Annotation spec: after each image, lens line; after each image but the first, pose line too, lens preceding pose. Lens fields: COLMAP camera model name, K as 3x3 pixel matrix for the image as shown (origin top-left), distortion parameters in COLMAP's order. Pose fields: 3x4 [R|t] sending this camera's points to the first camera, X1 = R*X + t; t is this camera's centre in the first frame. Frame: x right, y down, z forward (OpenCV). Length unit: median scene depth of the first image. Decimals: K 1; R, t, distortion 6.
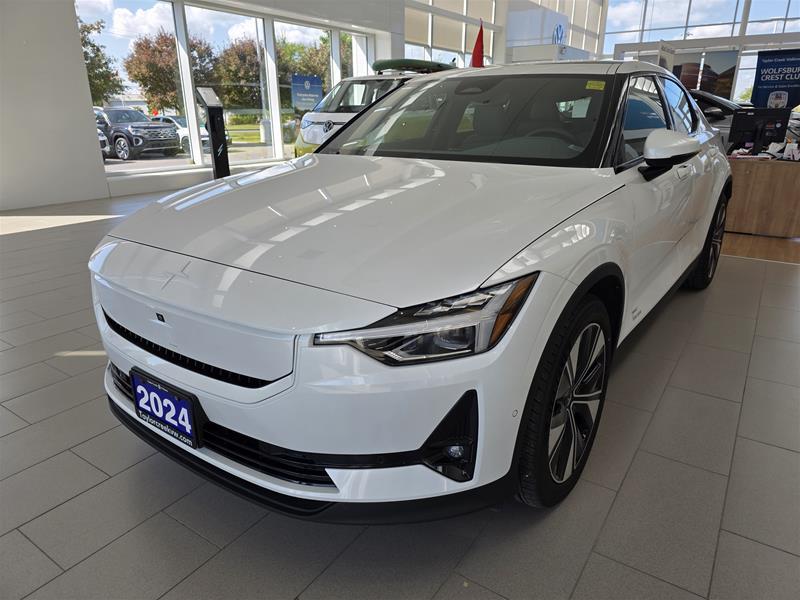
lens RADIAL K [[542.8, 0, 402.1], [0, 542.8, 301.2], [0, 0, 1]] dist [0.018141, -0.007611]
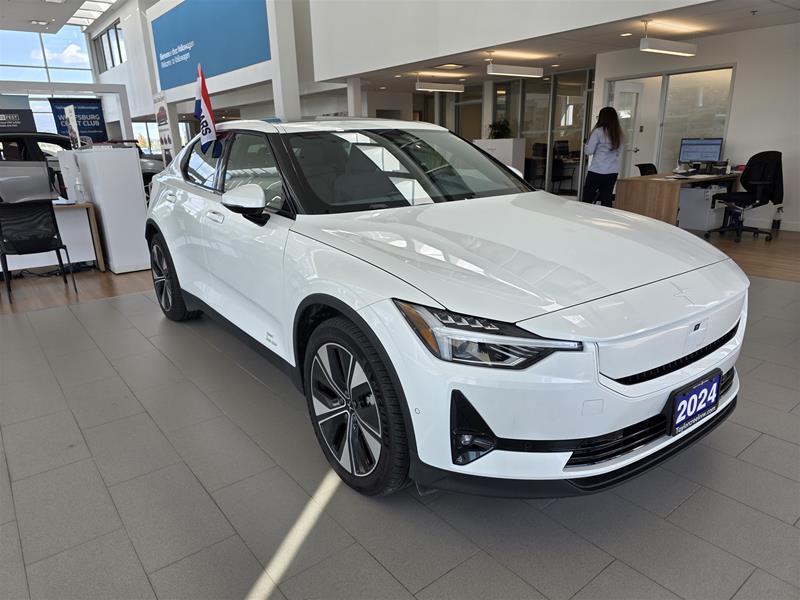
lens RADIAL K [[542.8, 0, 403.2], [0, 542.8, 299.5], [0, 0, 1]] dist [0.018141, -0.007611]
pose [[0.303623, -0.269056, 0.914014, -0.185277], [0.334678, 0.928289, 0.162083, -0.046935], [-0.892078, 0.256688, 0.371897, 0.117166]]
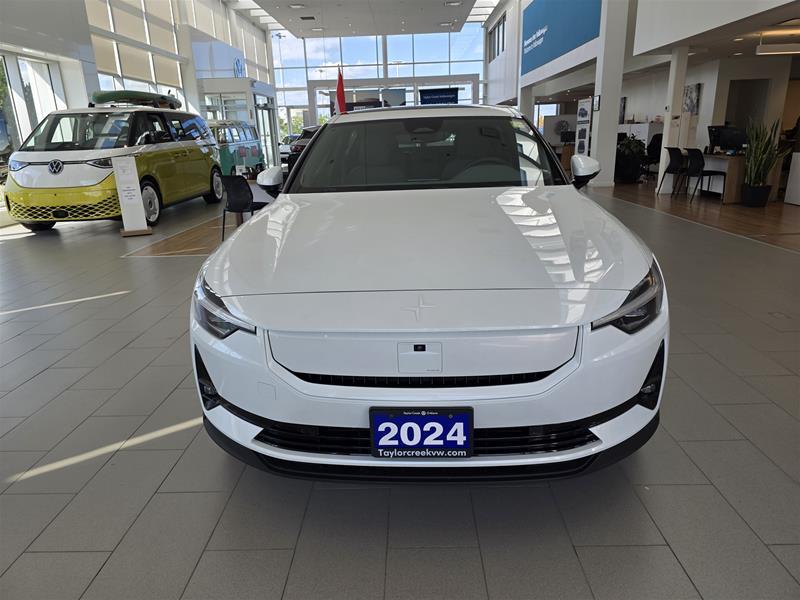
lens RADIAL K [[542.8, 0, 399.3], [0, 542.8, 299.5], [0, 0, 1]] dist [0.018141, -0.007611]
pose [[0.841139, -0.181147, 0.509579, -0.107481], [0.206683, 0.978386, 0.006637, -0.008421], [-0.499767, 0.099738, 0.860398, 0.009516]]
